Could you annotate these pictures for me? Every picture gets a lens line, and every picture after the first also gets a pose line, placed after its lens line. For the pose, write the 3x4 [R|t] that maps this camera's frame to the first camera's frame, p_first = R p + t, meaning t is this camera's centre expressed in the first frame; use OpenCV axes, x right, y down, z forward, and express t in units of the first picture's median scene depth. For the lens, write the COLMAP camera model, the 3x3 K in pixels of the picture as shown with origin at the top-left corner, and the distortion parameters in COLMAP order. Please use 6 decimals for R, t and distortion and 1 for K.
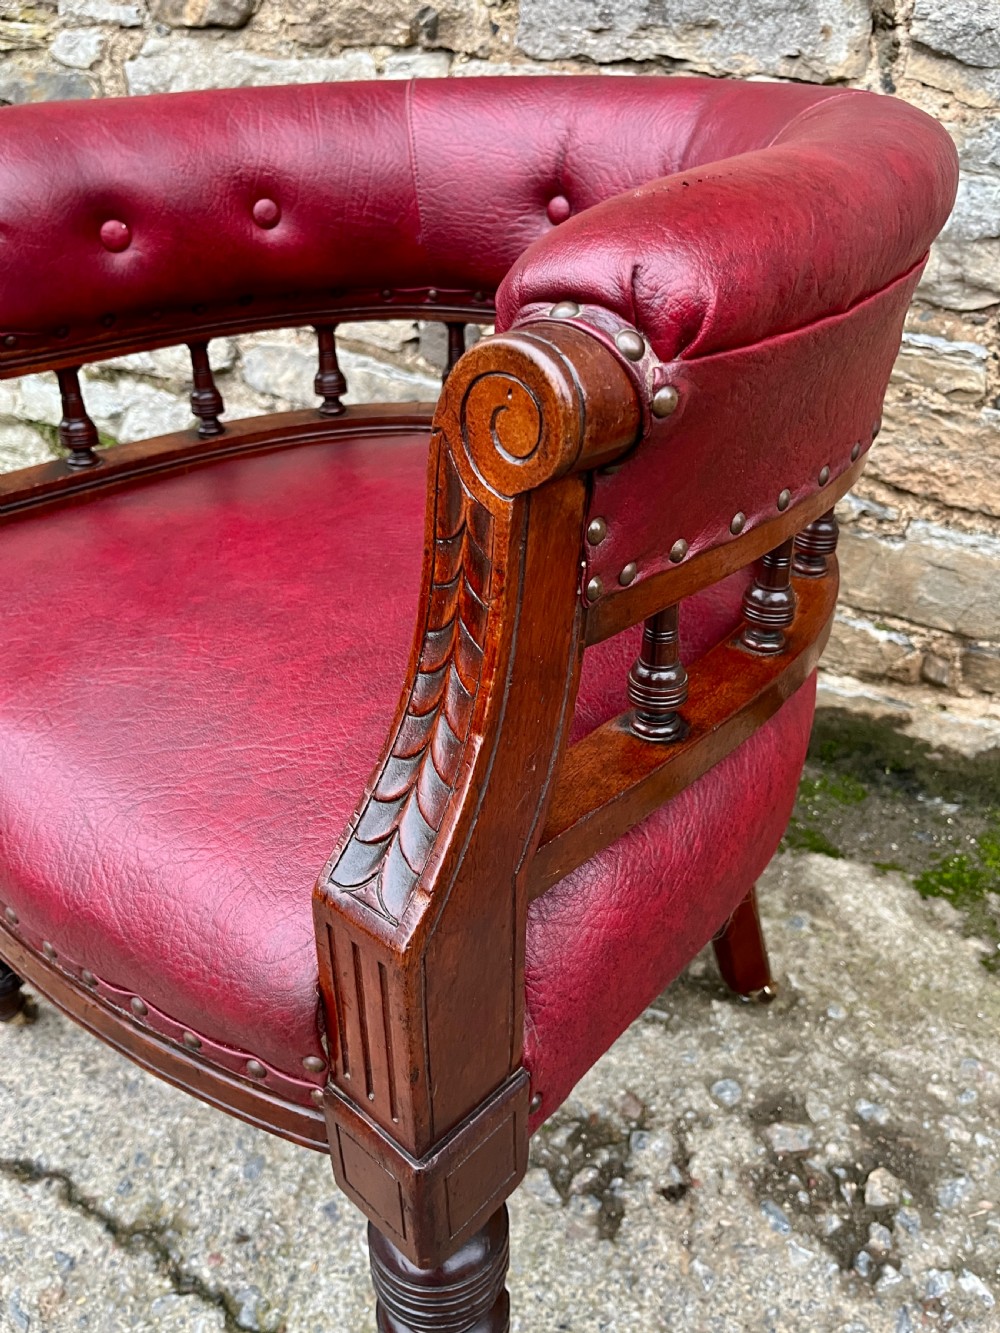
lens RADIAL K [[1089.9, 0, 504.8], [0, 1089.9, 657.5], [0, 0, 1]] dist [0.097949, -0.152742]
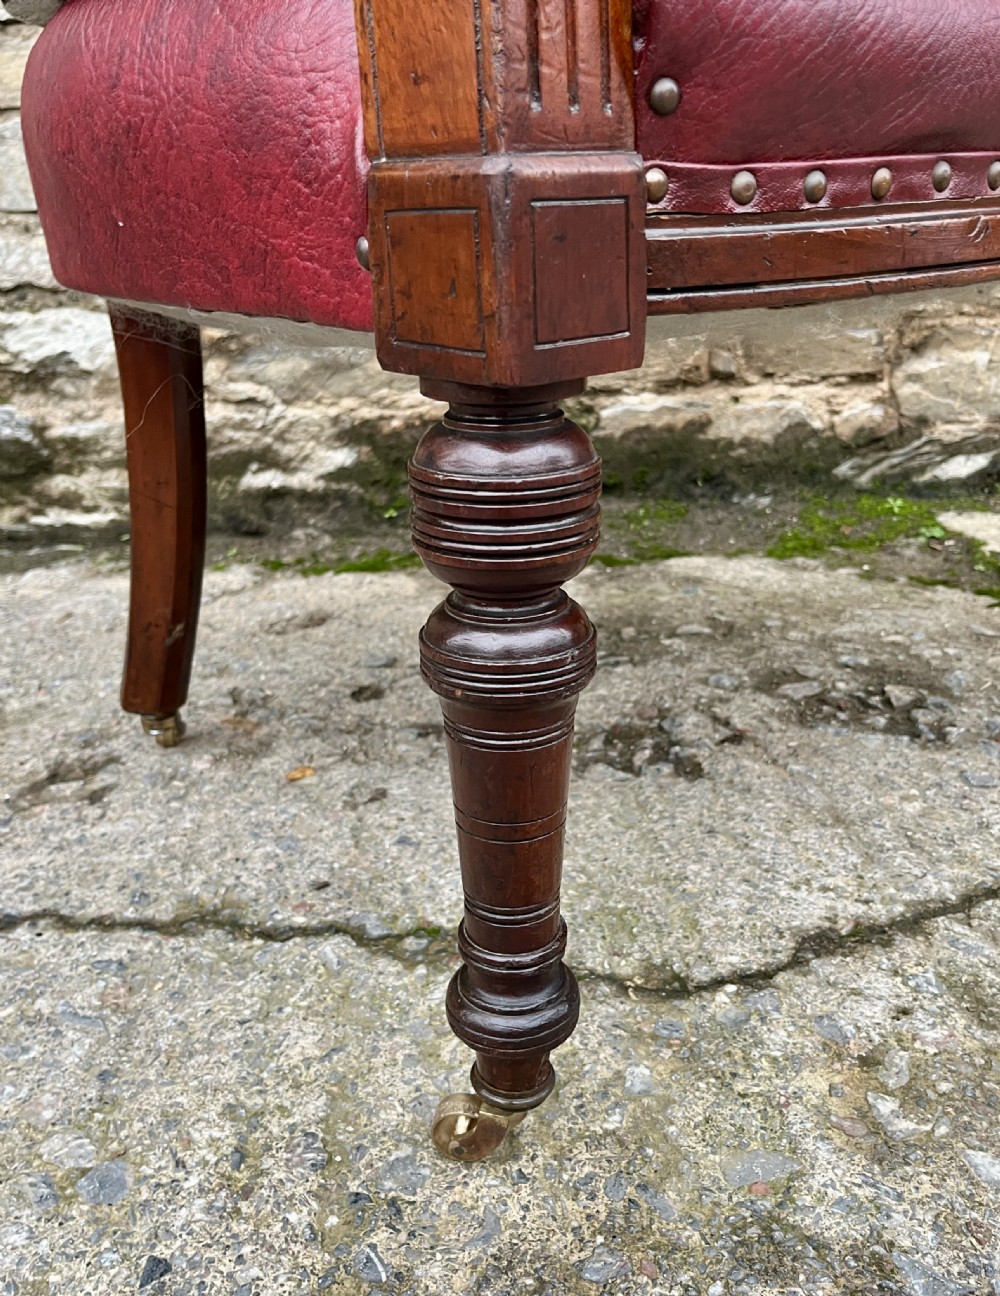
lens RADIAL K [[1202.6, 0, 508.5], [0, 1202.6, 650.4], [0, 0, 1]] dist [0.019303, 0.000695]
pose [[0.900146, -0.212142, 0.380438, -0.333616], [0.264526, 0.960123, -0.090499, 0.386415], [-0.346068, 0.182098, 0.920368, 0.095834]]
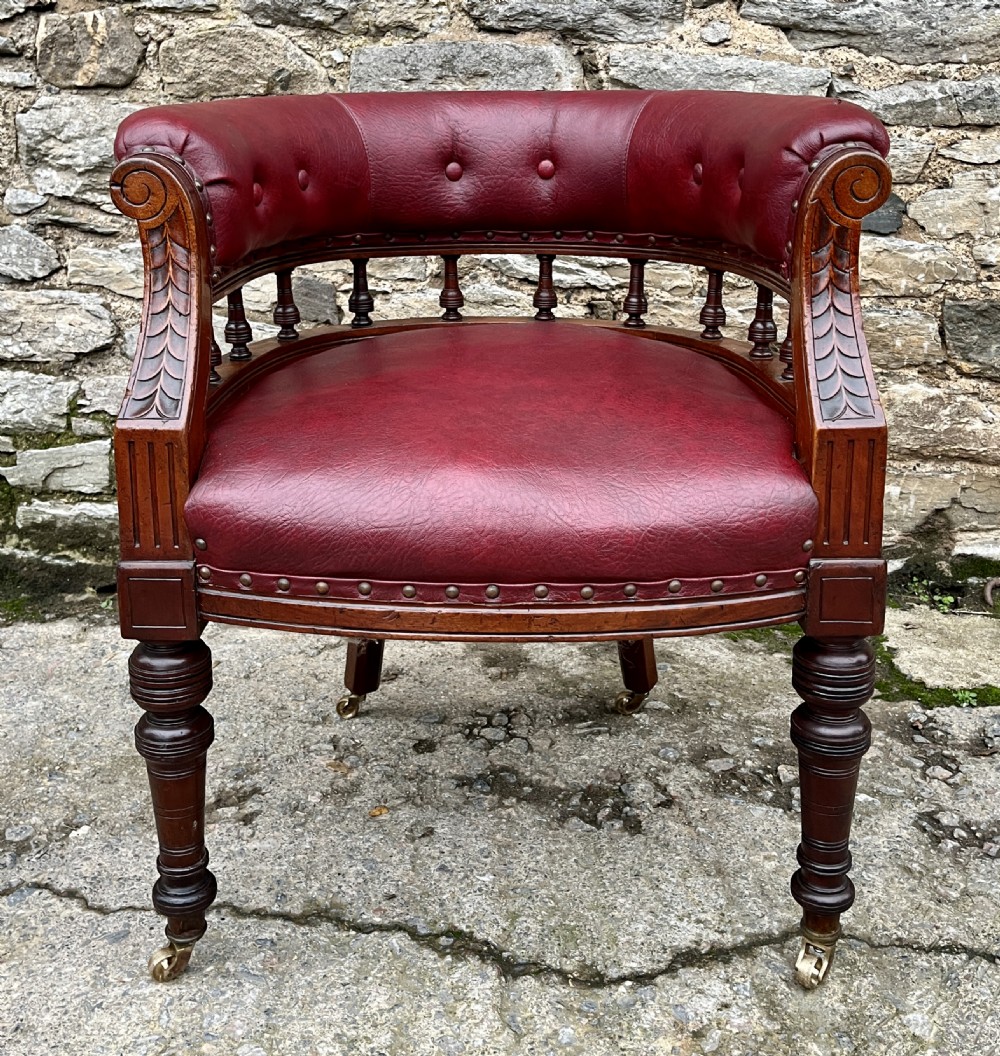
lens RADIAL K [[1194.8, 0, 501.6], [0, 1194.8, 442.2], [0, 0, 1]] dist [0.016604, 0.027922]
pose [[0.927886, -0.125691, 0.351041, -0.442508], [0.210189, 0.953948, -0.214017, 0.278642], [-0.307975, 0.272368, 0.911574, -0.386443]]
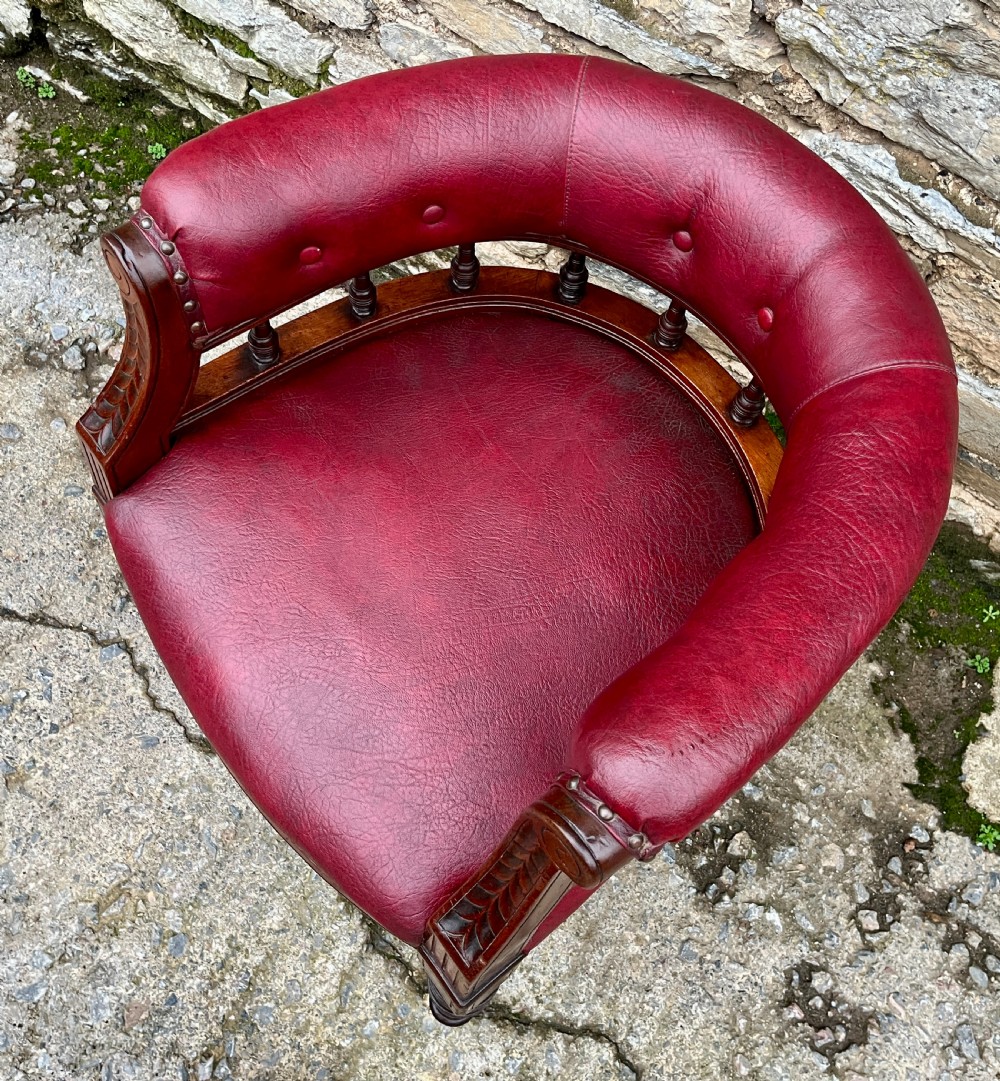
lens RADIAL K [[1099.8, 0, 495.0], [0, 1099.8, 529.1], [0, 0, 1]] dist [0.017040, 0.025769]
pose [[0.984578, 0.174902, 0.003940, -0.076916], [-0.150991, 0.838173, 0.524088, -0.580862], [0.088362, -0.516600, 0.851655, -0.121372]]
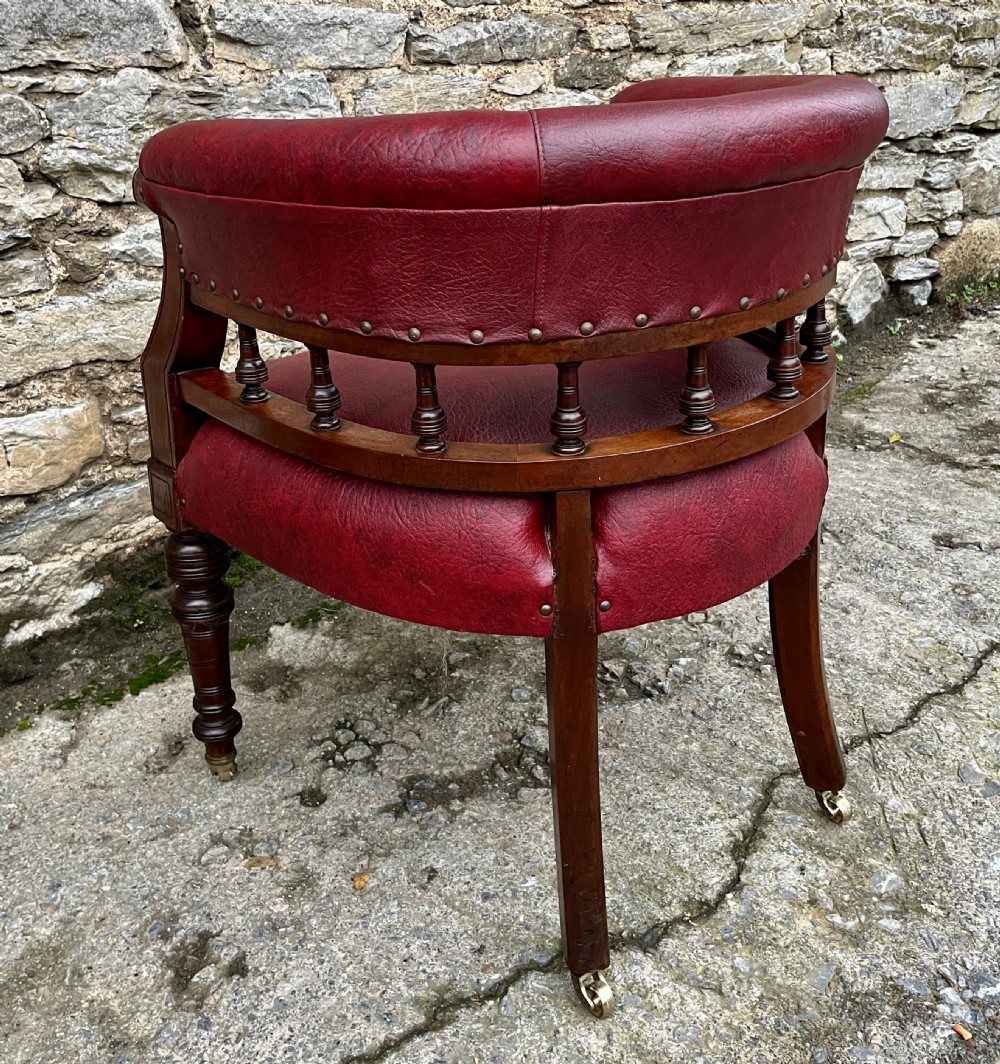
lens RADIAL K [[1163.7, 0, 514.5], [0, 1163.7, 419.3], [0, 0, 1]] dist [0.015807, 0.028857]
pose [[0.424047, -0.359687, 0.831149, -0.896686], [0.484249, 0.865586, 0.127530, -0.117413], [-0.765302, 0.348405, 0.541227, 0.036984]]
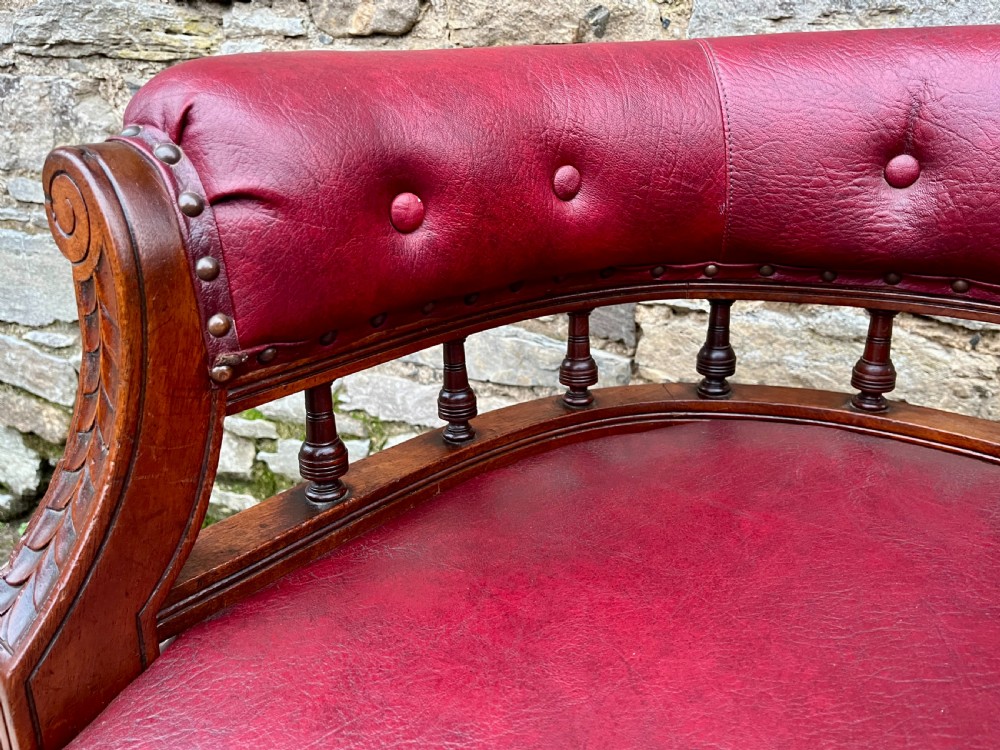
lens RADIAL K [[783.0, 0, 493.0], [0, 783.0, 367.1], [0, 0, 1]] dist [0.082986, -0.126967]
pose [[0.998140, -0.035572, 0.049507, -0.237525], [0.044084, 0.982097, -0.183147, -0.129294], [-0.042106, 0.184989, 0.981838, 0.358607]]
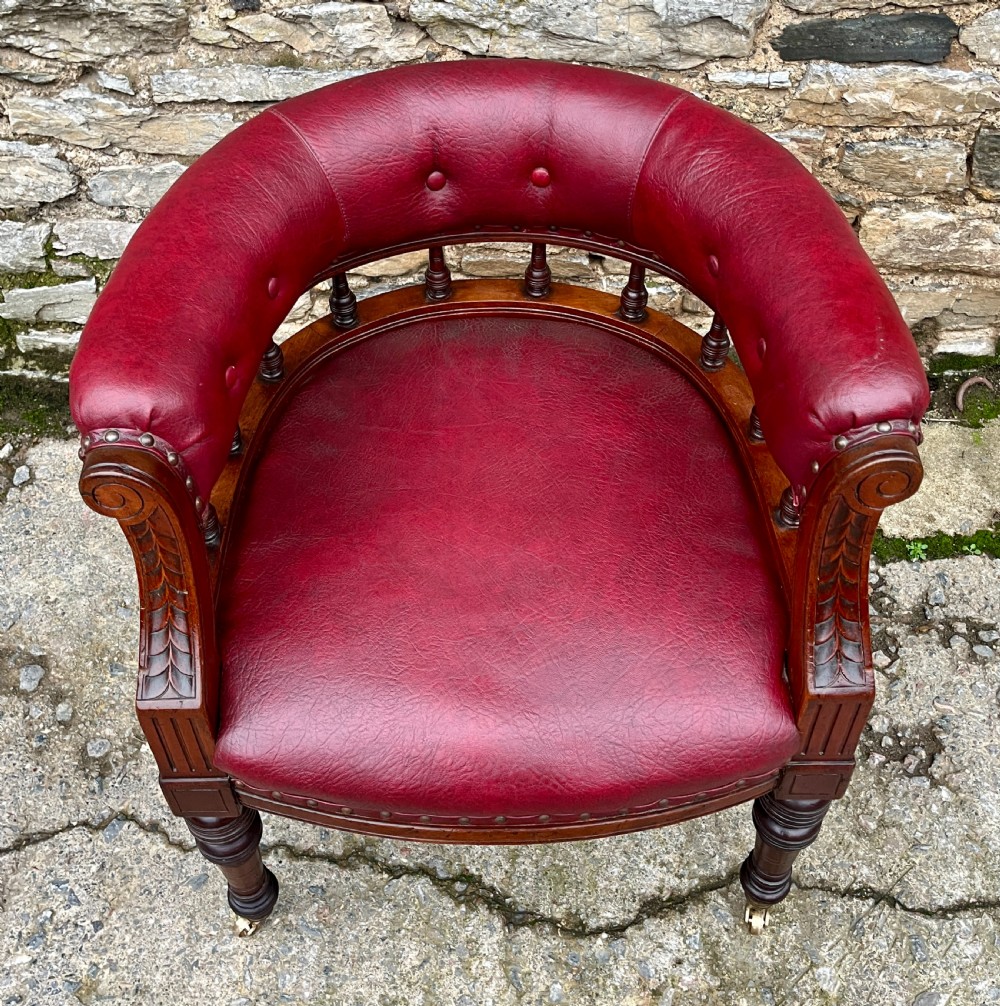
lens RADIAL K [[1109.9, 0, 484.7], [0, 1109.9, 455.0], [0, 0, 1]] dist [0.020137, 0.024355]
pose [[0.924776, -0.306330, 0.225724, -0.274652], [0.227423, 0.920562, 0.317559, -0.383657], [-0.305071, -0.242336, 0.920980, -0.315566]]
